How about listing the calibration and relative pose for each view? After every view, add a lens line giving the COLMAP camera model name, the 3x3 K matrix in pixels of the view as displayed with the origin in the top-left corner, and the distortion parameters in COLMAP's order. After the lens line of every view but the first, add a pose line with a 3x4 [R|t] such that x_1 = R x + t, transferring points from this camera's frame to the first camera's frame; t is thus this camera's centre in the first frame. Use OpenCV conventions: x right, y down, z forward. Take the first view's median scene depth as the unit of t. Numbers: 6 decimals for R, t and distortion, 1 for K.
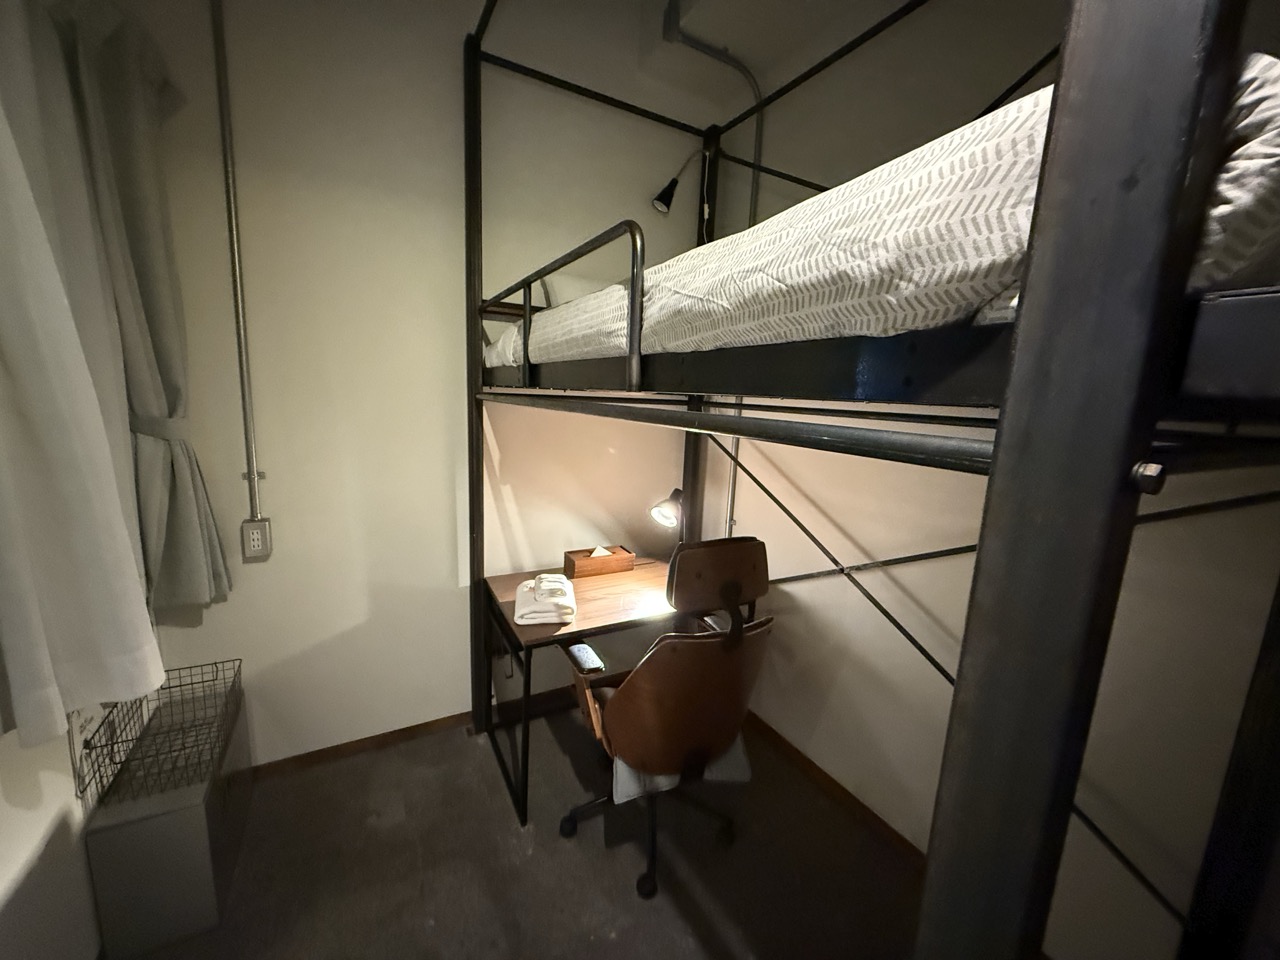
lens RADIAL K [[509.1, 0, 640.0], [0, 509.1, 480.0], [0, 0, 1]] dist [-0.002248, -0.000376]
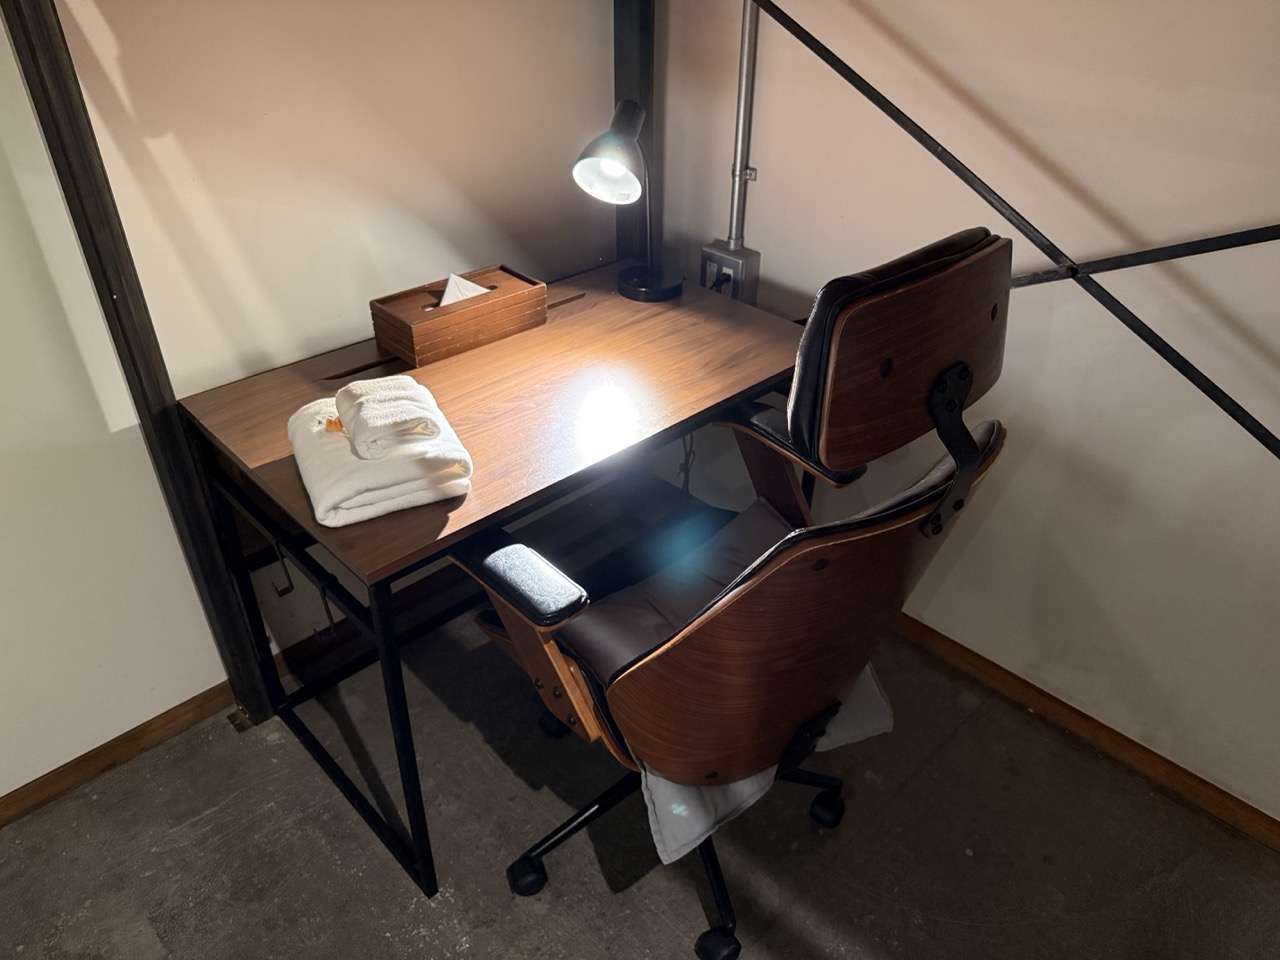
lens RADIAL K [[892.8, 0, 640.0], [0, 892.8, 480.0], [0, 0, 1]] dist [0.023205, -0.001707]
pose [[0.963347, -0.175548, 0.202842, -0.142064], [0.076868, 0.905083, 0.418230, -0.010273], [-0.257009, -0.387308, 0.885403, 0.351309]]
